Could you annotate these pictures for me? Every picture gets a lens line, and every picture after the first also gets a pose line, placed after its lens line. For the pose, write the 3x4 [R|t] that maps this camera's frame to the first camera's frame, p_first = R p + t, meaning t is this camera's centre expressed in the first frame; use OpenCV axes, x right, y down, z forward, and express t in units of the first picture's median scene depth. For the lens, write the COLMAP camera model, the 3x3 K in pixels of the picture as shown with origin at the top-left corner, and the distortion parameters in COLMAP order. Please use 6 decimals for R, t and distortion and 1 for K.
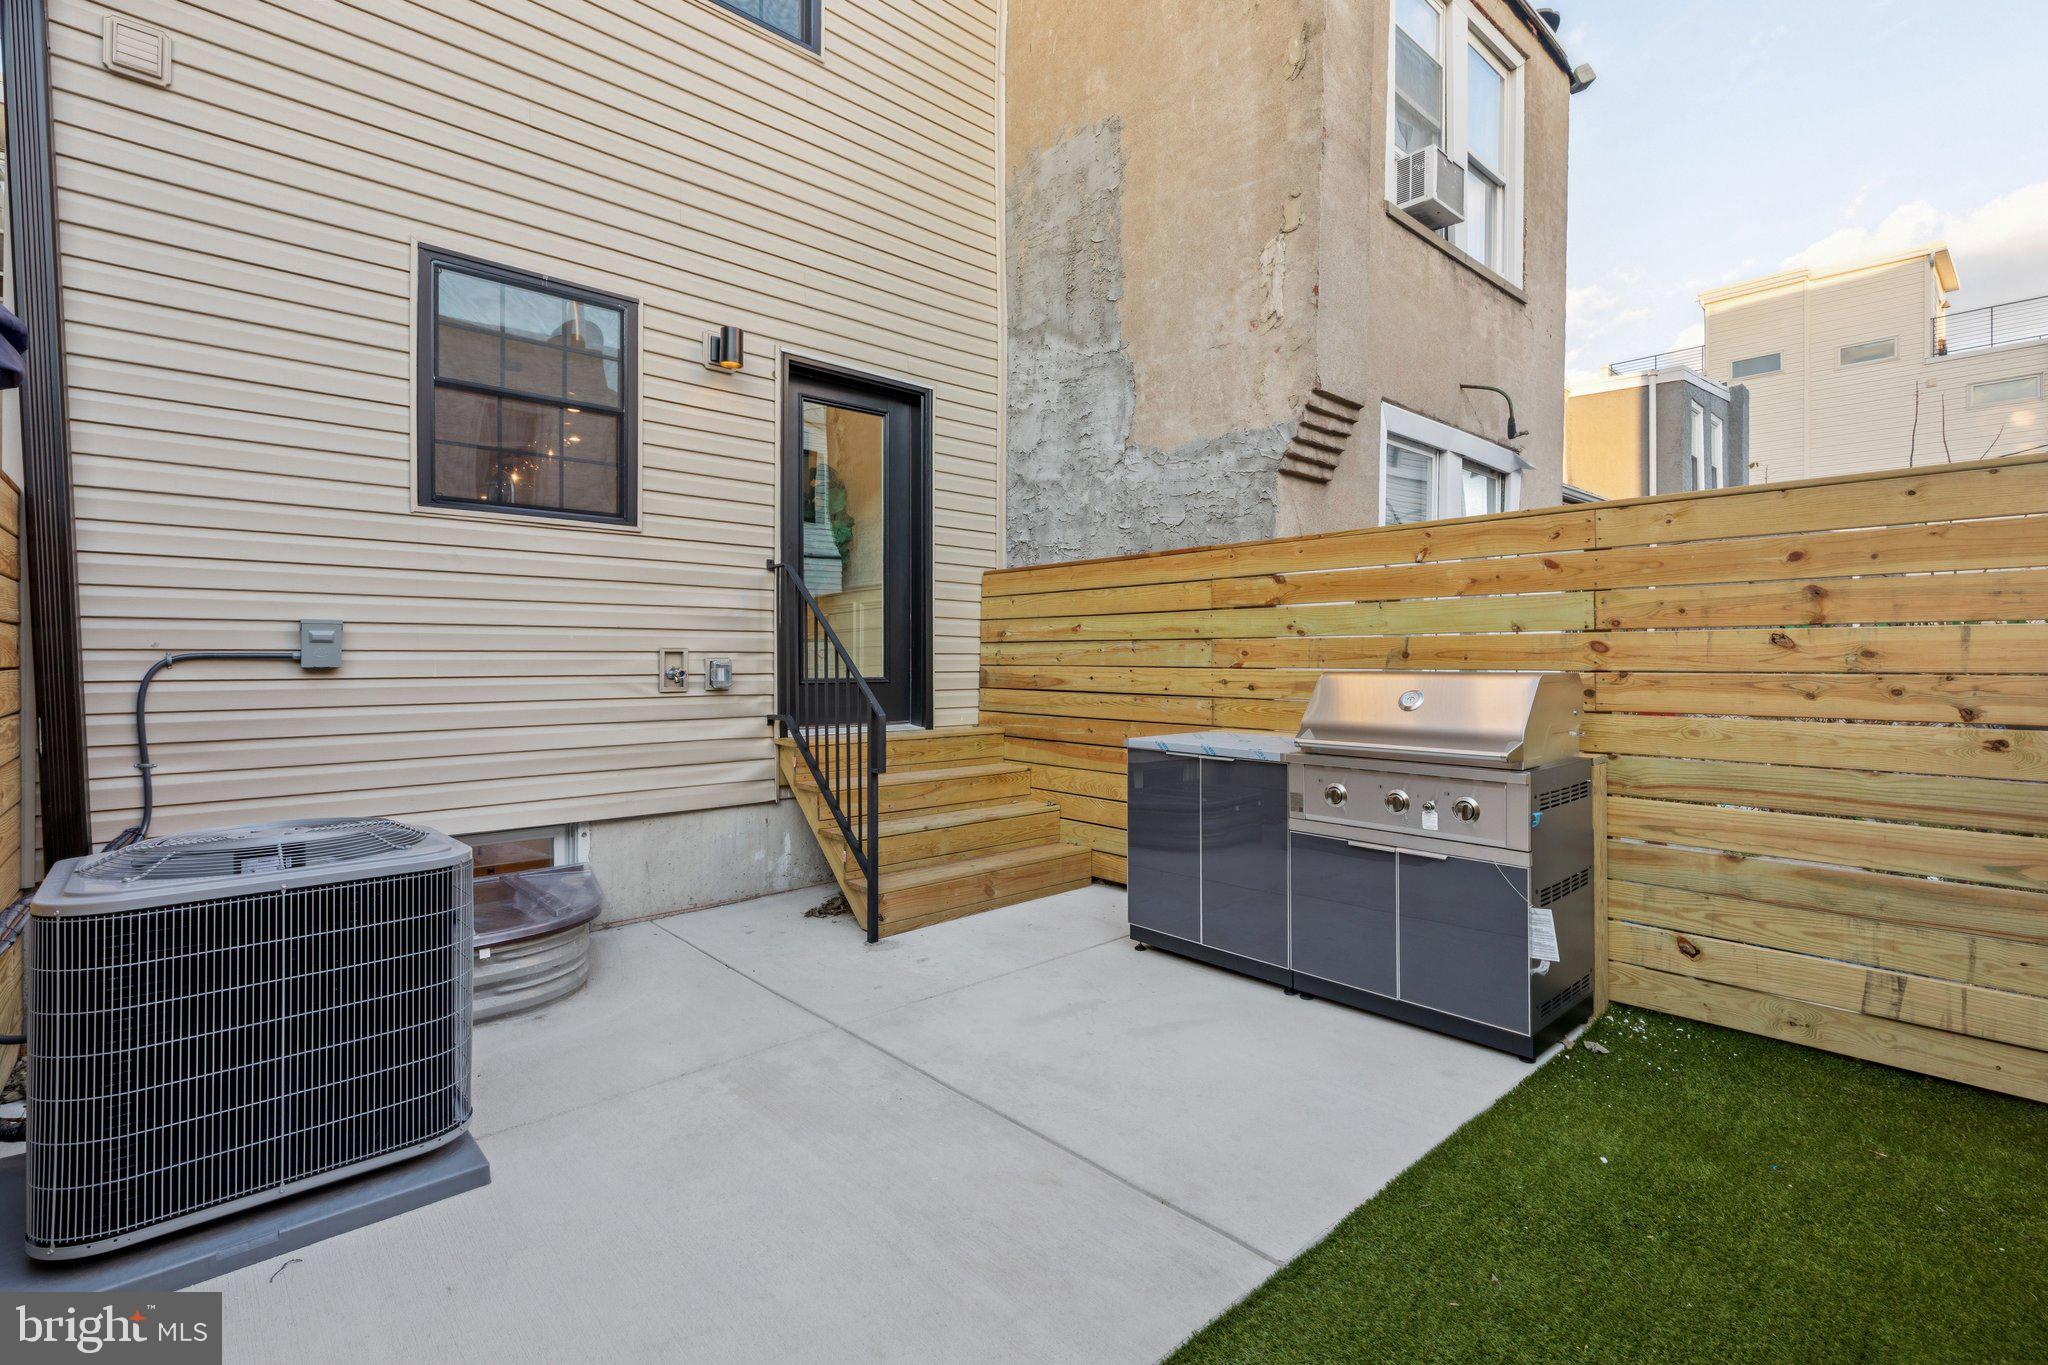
lens RADIAL K [[941.1, 0, 1031.2], [0, 941.1, 660.9], [0, 0, 1]] dist [0.005171, 0.000725]
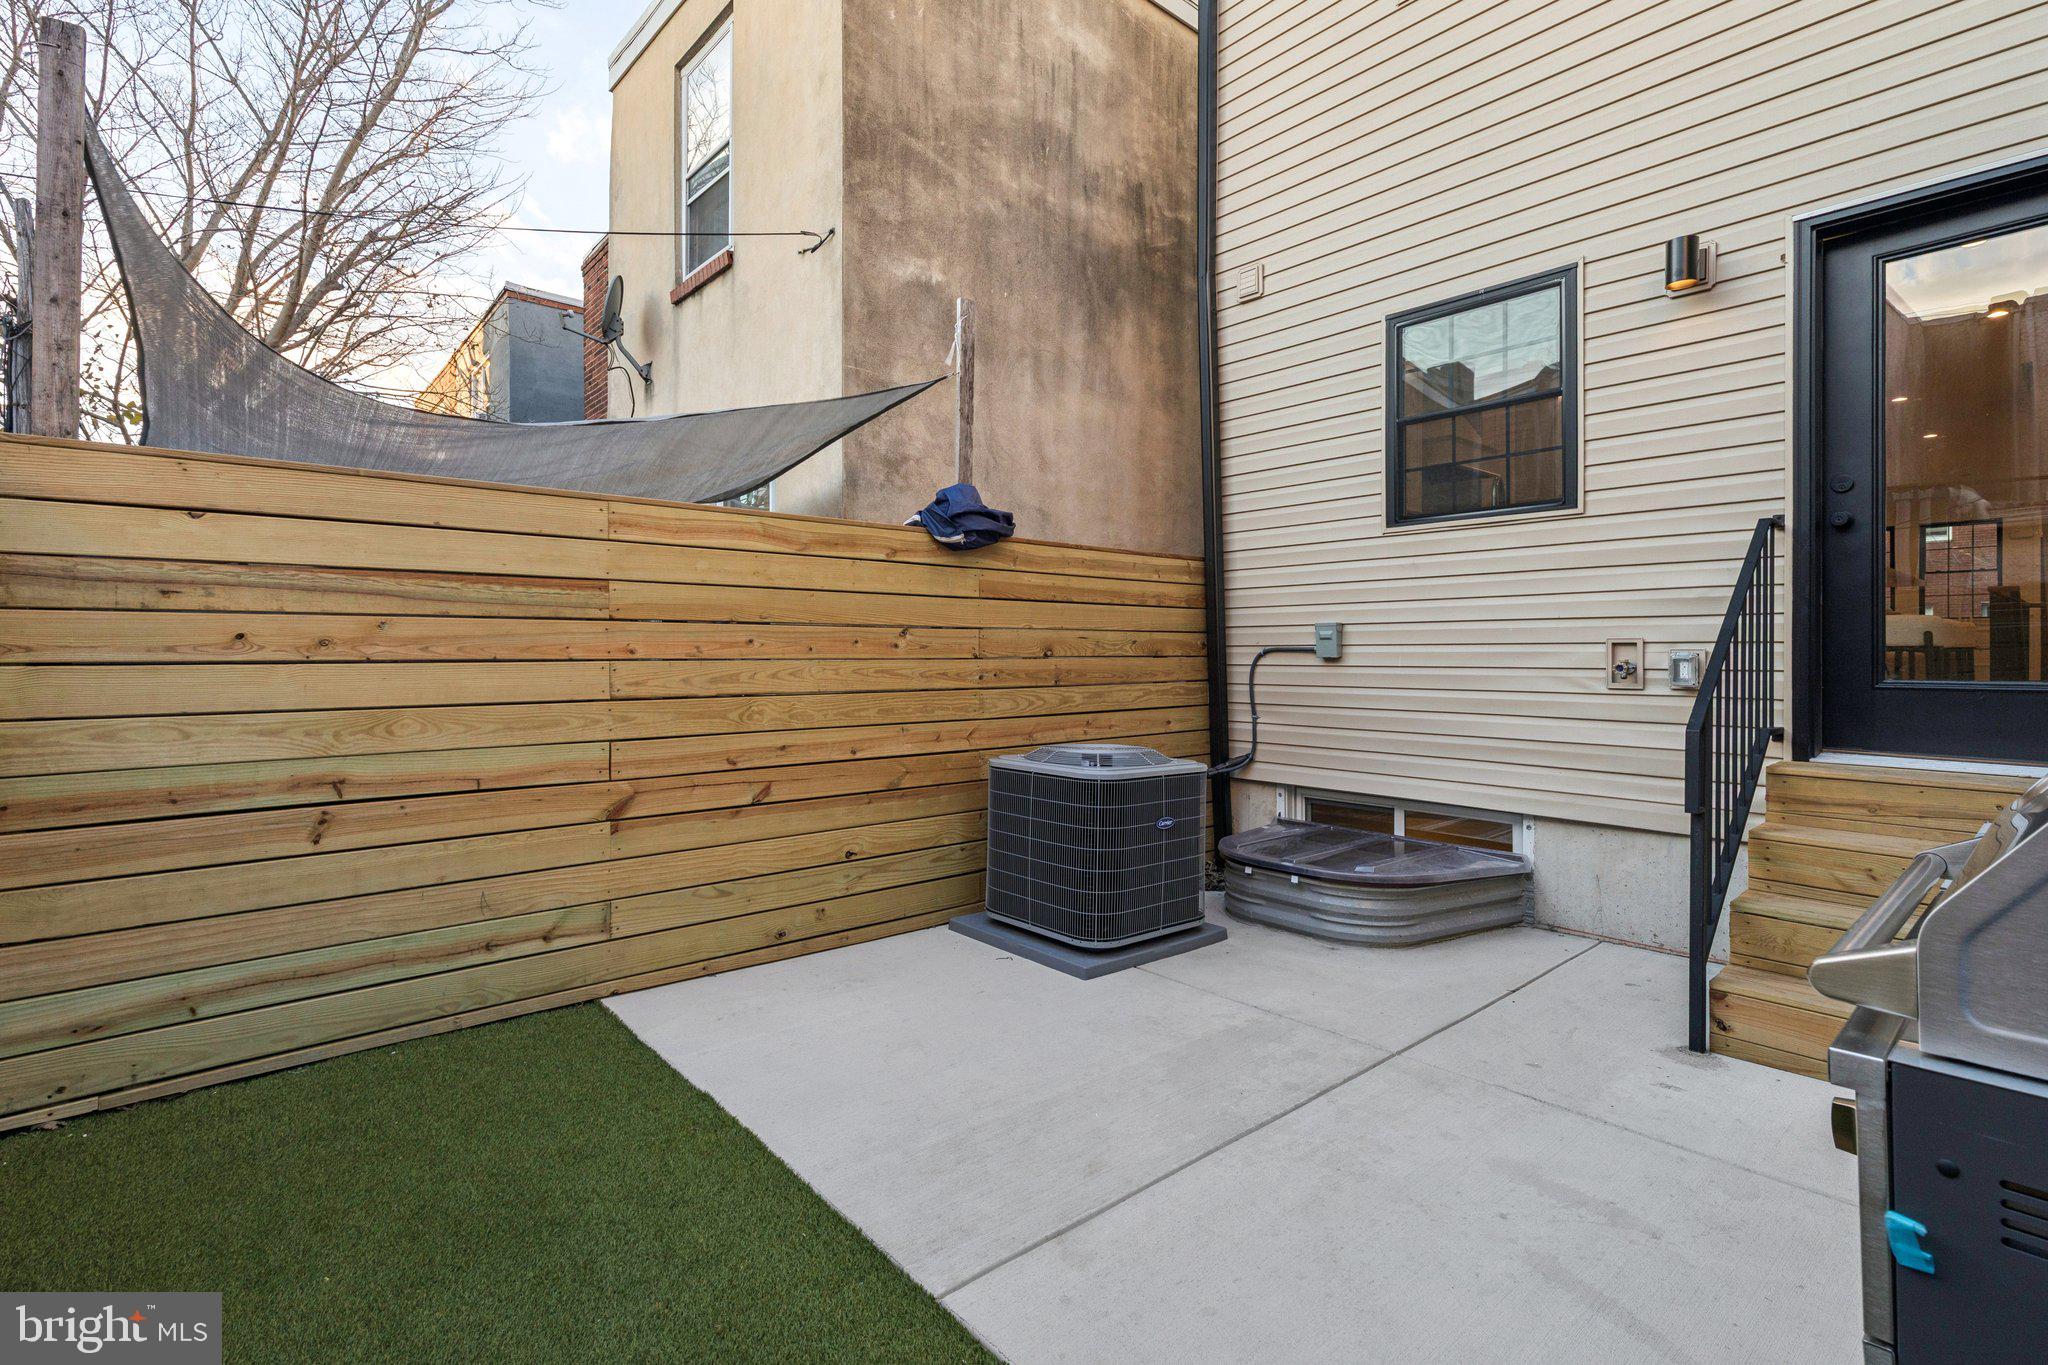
lens RADIAL K [[941.1, 0, 1031.2], [0, 941.1, 660.9], [0, 0, 1]] dist [0.005171, 0.000725]
pose [[-0.024806, 0.010363, -0.999639, 0.635470], [-0.000946, 0.999946, 0.010390, -0.002176], [0.999692, 0.001204, -0.024795, 0.592634]]
